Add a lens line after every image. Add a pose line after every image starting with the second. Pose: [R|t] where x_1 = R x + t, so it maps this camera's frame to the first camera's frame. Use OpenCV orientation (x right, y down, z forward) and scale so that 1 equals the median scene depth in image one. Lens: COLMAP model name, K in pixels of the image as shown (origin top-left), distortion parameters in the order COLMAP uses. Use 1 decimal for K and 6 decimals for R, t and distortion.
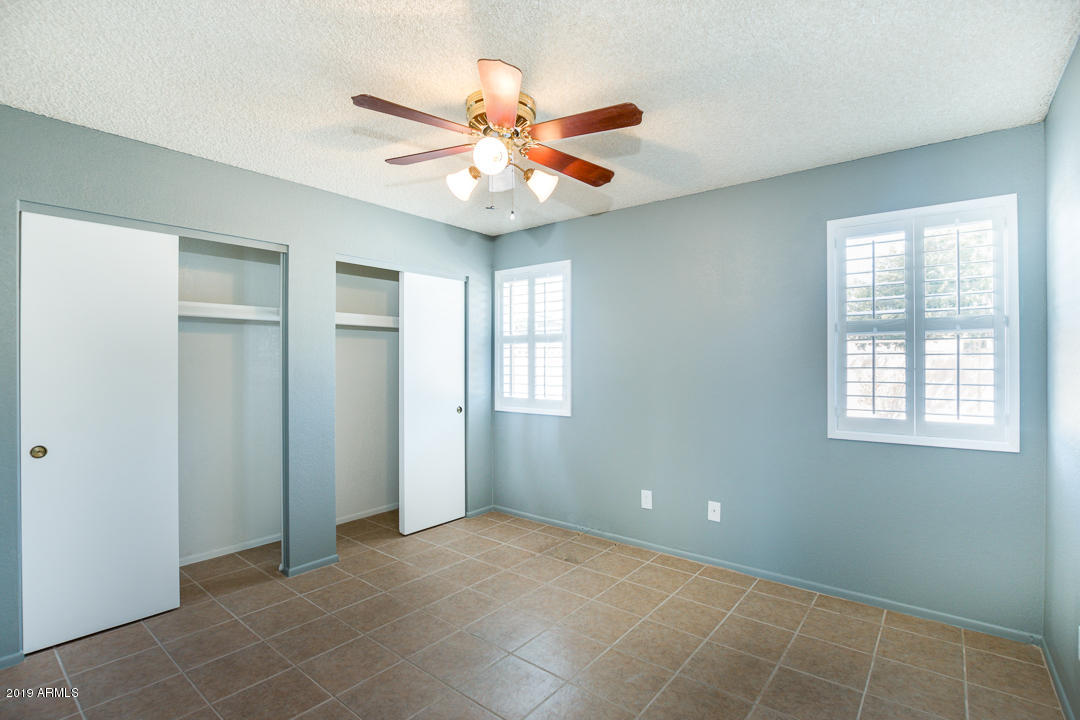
lens RADIAL K [[498.6, 0, 543.6], [0, 498.6, 361.8], [0, 0, 1]] dist [-0.024433, -0.001354]
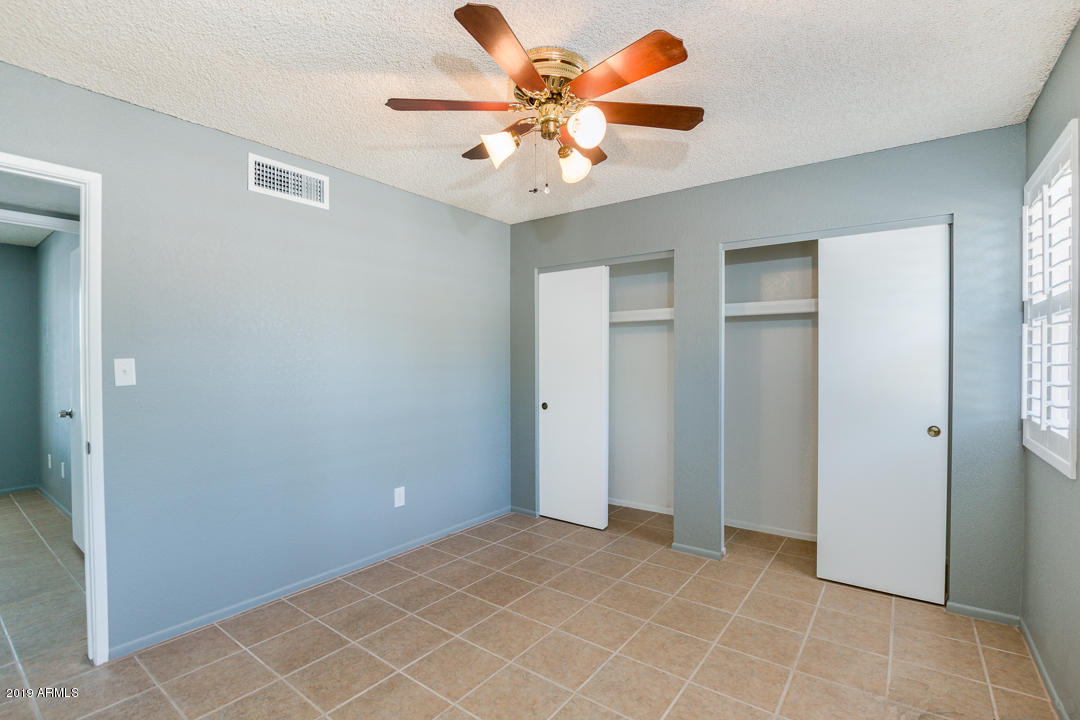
lens RADIAL K [[484.6, 0, 544.1], [0, 484.6, 364.5], [0, 0, 1]] dist [-0.026932, -0.000254]
pose [[0.056553, 0.015793, -0.998275, 0.543226], [0.001930, 0.999871, 0.015927, 0.001684], [0.998398, -0.002827, 0.056515, 0.648117]]
